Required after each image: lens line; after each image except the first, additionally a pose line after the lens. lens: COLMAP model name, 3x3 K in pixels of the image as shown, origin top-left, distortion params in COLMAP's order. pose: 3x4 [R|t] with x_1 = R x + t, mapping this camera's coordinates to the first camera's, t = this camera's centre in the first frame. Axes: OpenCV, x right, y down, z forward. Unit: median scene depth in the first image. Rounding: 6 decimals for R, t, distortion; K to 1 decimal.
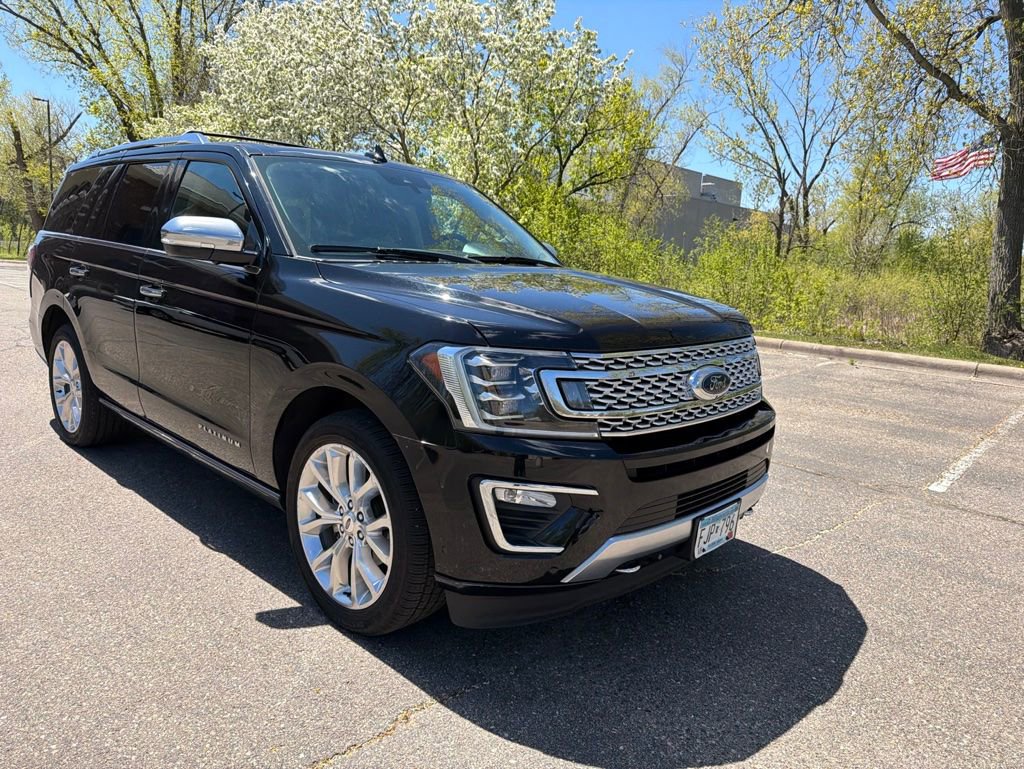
lens RADIAL K [[722.9, 0, 517.7], [0, 722.9, 389.4], [0, 0, 1]] dist [0.023457, -0.029785]
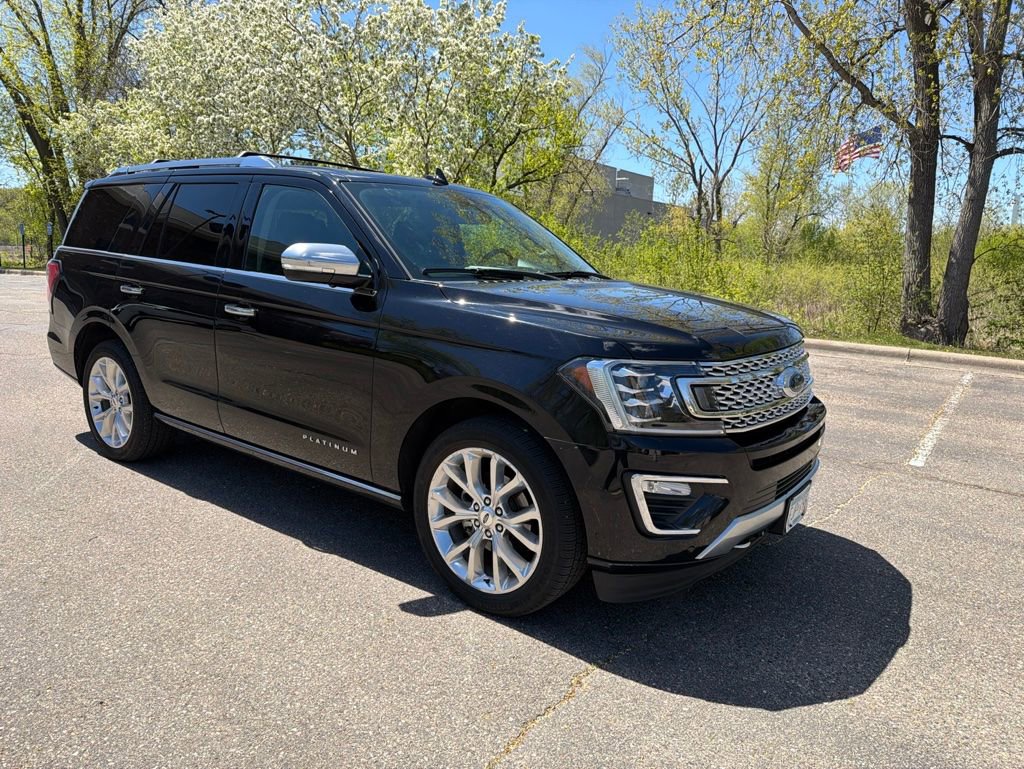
lens RADIAL K [[722.9, 0, 516.8], [0, 722.9, 384.4], [0, 0, 1]] dist [0.023457, -0.029785]
pose [[0.993113, -0.033765, 0.112192, -0.272289], [0.033391, 0.999429, 0.005208, -0.023891], [-0.112304, -0.001426, 0.993673, -0.103526]]
